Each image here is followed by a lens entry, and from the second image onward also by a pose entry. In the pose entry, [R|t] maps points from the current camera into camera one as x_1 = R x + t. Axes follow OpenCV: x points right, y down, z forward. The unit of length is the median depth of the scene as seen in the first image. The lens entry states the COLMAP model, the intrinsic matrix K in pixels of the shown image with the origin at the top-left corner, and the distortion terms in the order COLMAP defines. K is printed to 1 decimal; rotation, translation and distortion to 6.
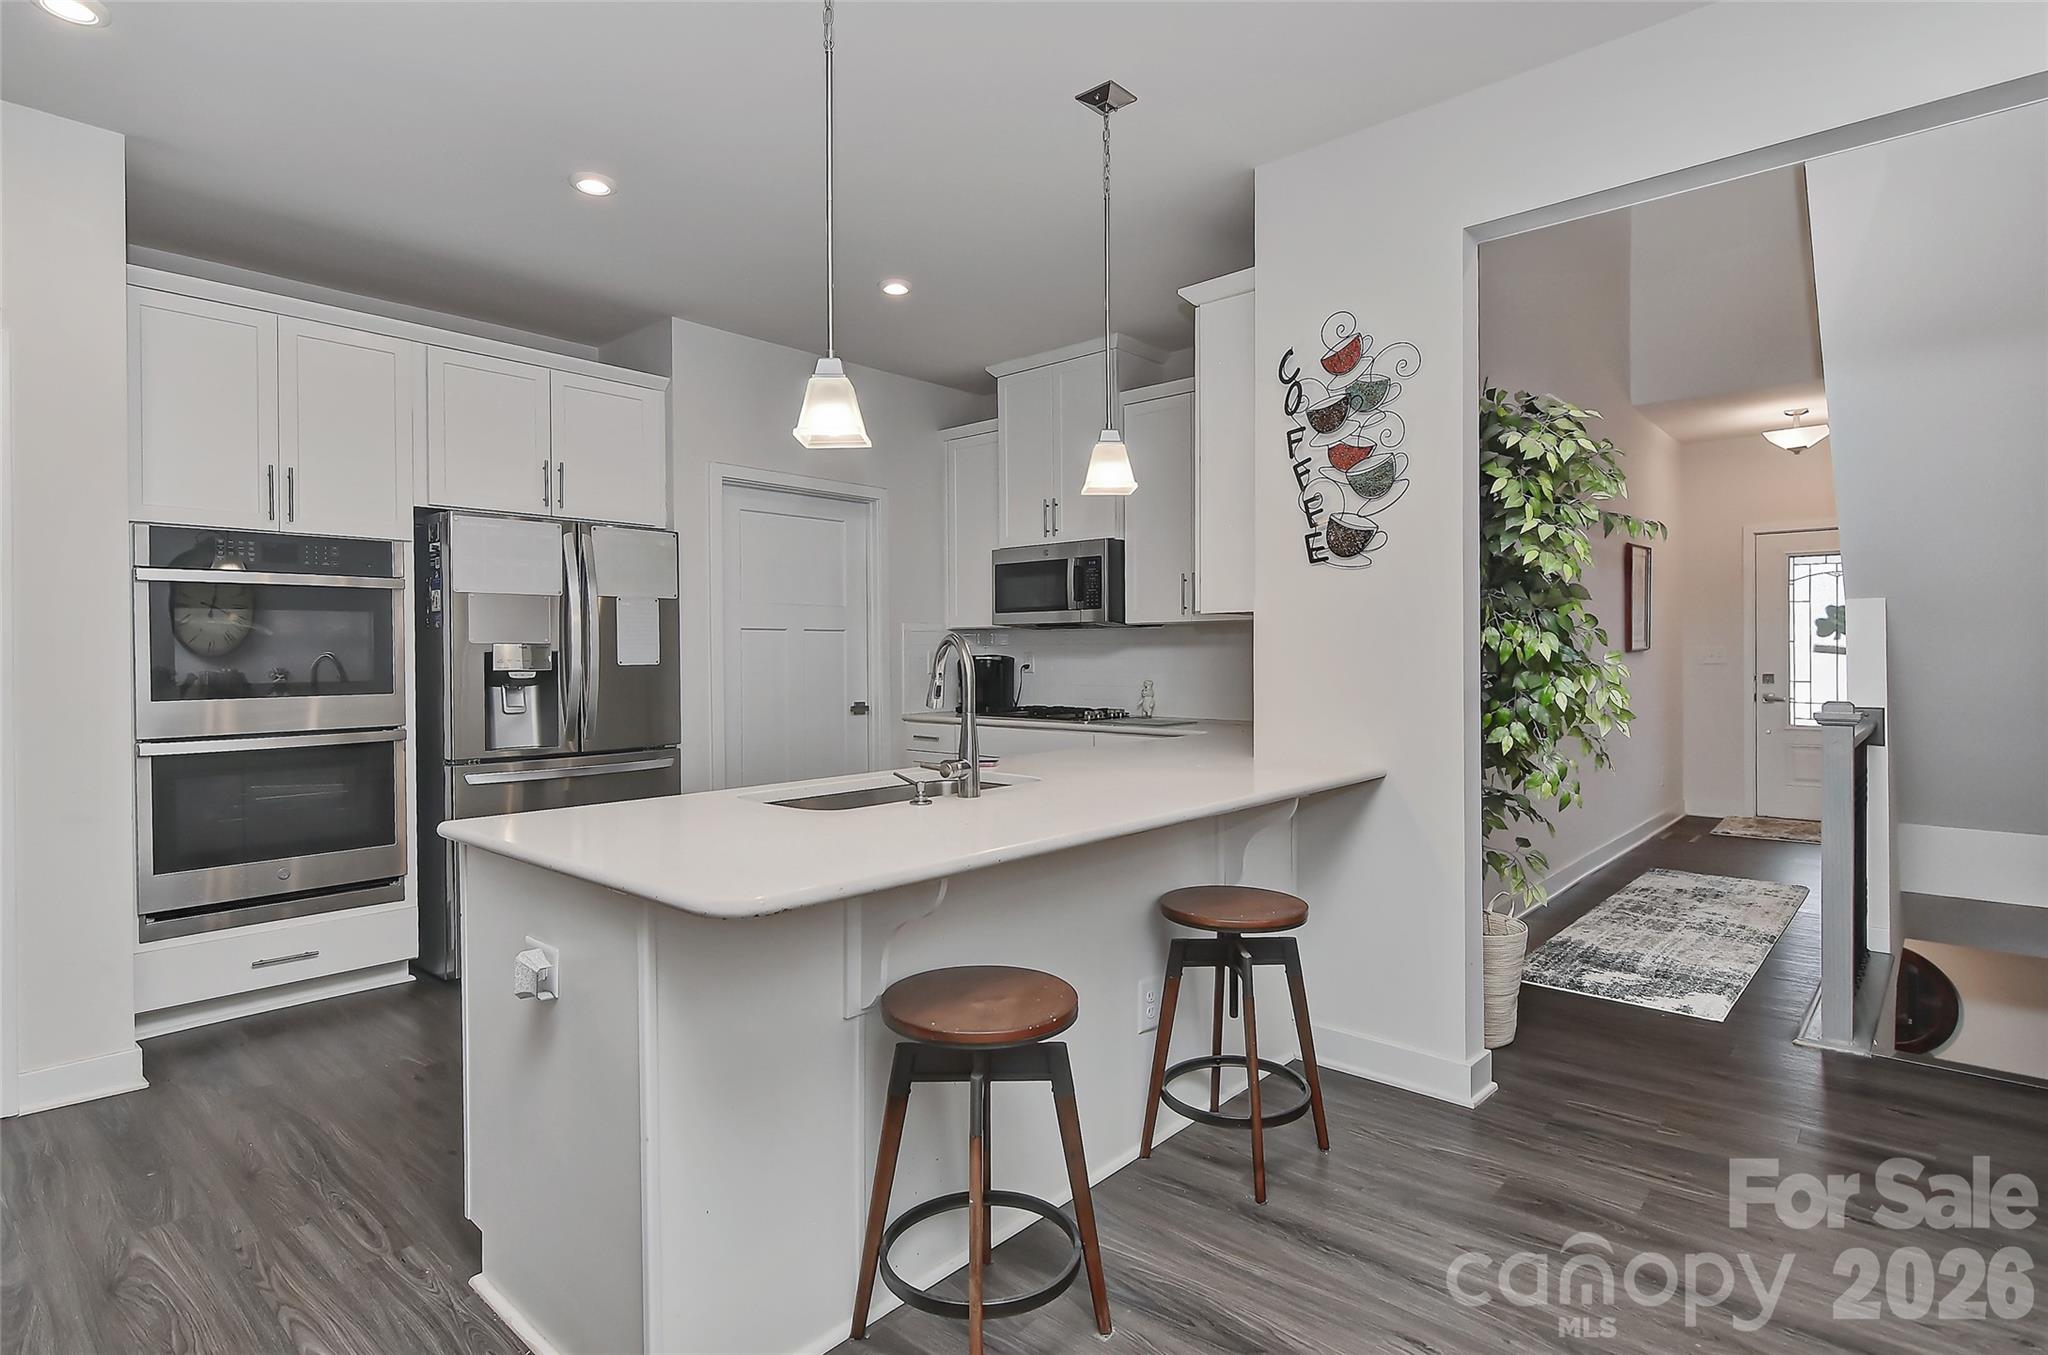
lens RADIAL K [[1098.3, 0, 1025.9], [0, 1098.3, 671.0], [0, 0, 1]] dist [0.000197, -0.000074]
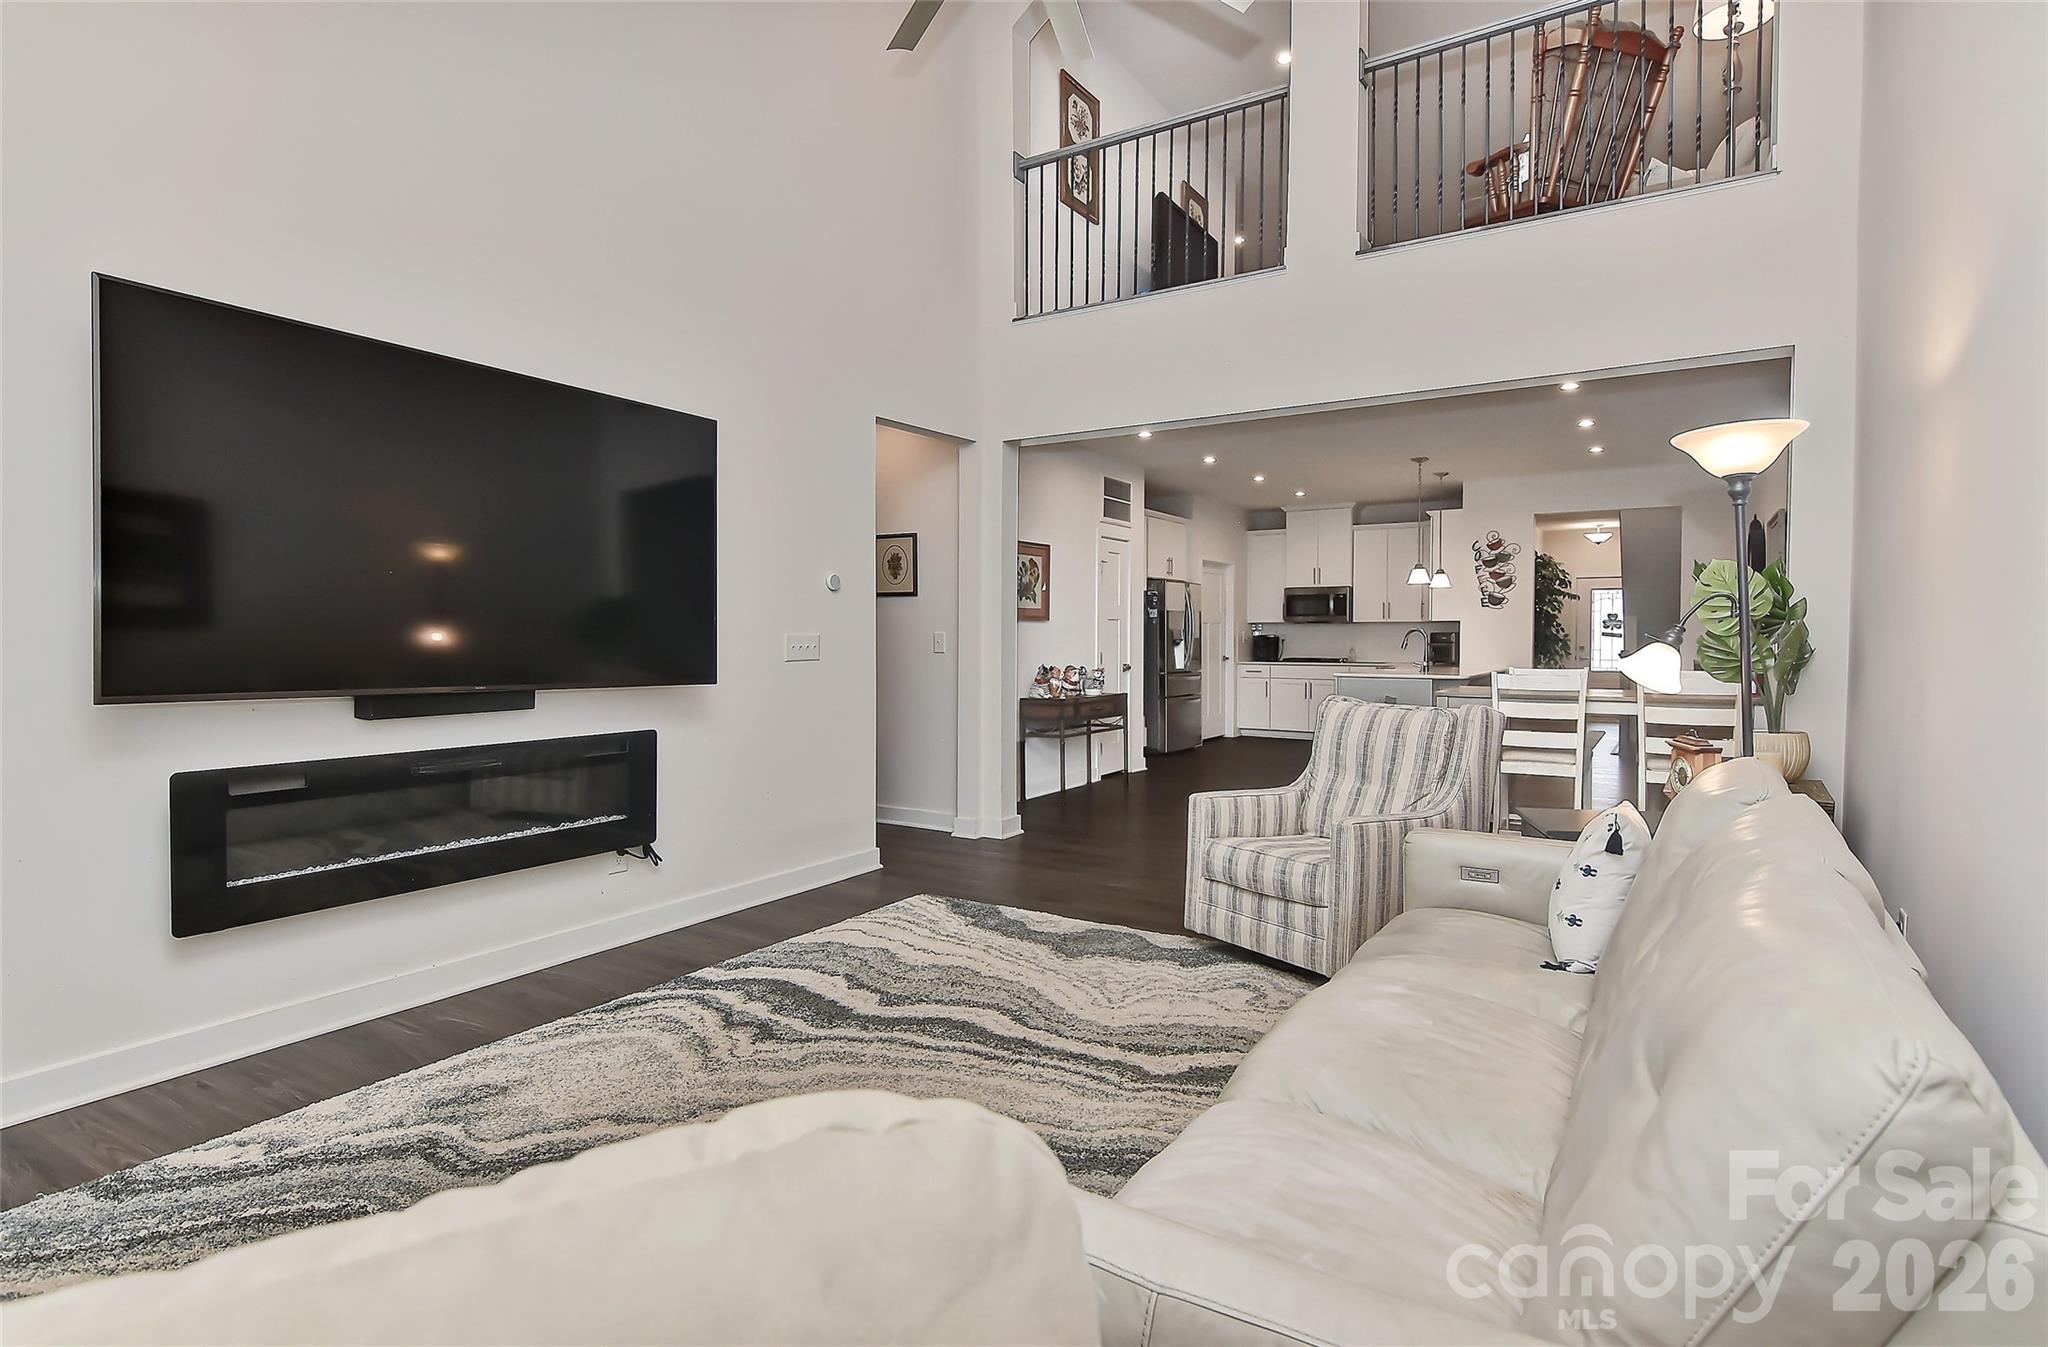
lens RADIAL K [[1053.2, 0, 1024.0], [0, 1053.2, 673.5], [0, 0, 1]] dist [-0.000063, -0.000088]
pose [[0.988785, 0.001777, 0.149334, -1.548705], [-0.004900, 0.999777, 0.020550, 0.042535], [-0.149264, -0.021052, 0.988573, -1.886311]]
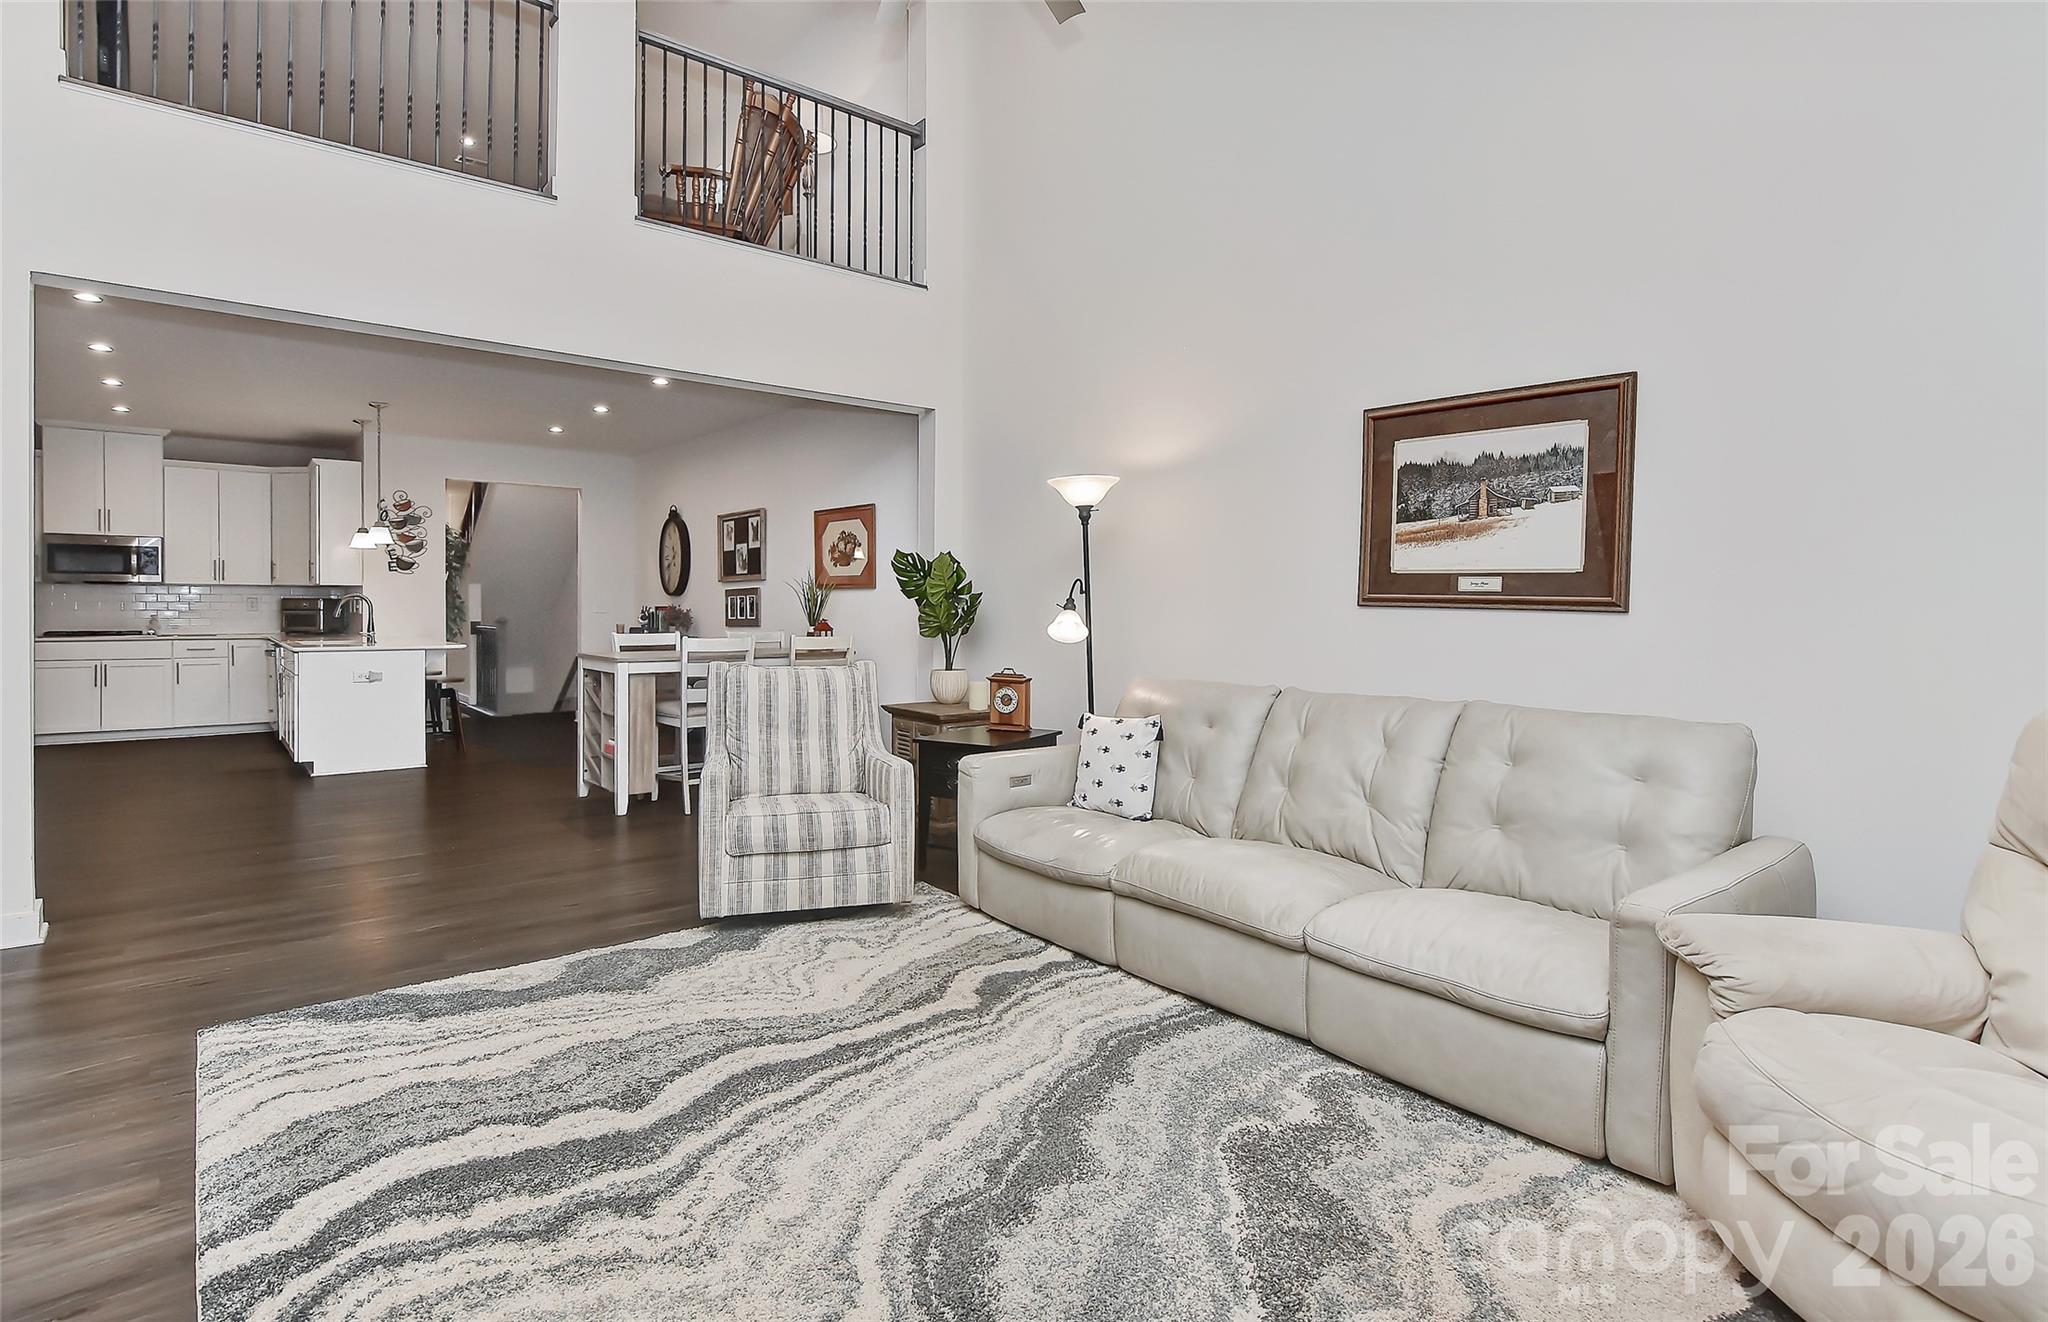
lens RADIAL K [[1023.4, 0, 1061.7], [0, 1023.4, 624.1], [0, 0, 1]] dist [-0.001202, -0.000428]
pose [[0.141556, -0.008305, 0.989895, -2.248947], [0.008367, 0.999939, 0.007193, 0.042221], [-0.989895, 0.007264, 0.141617, -1.214137]]
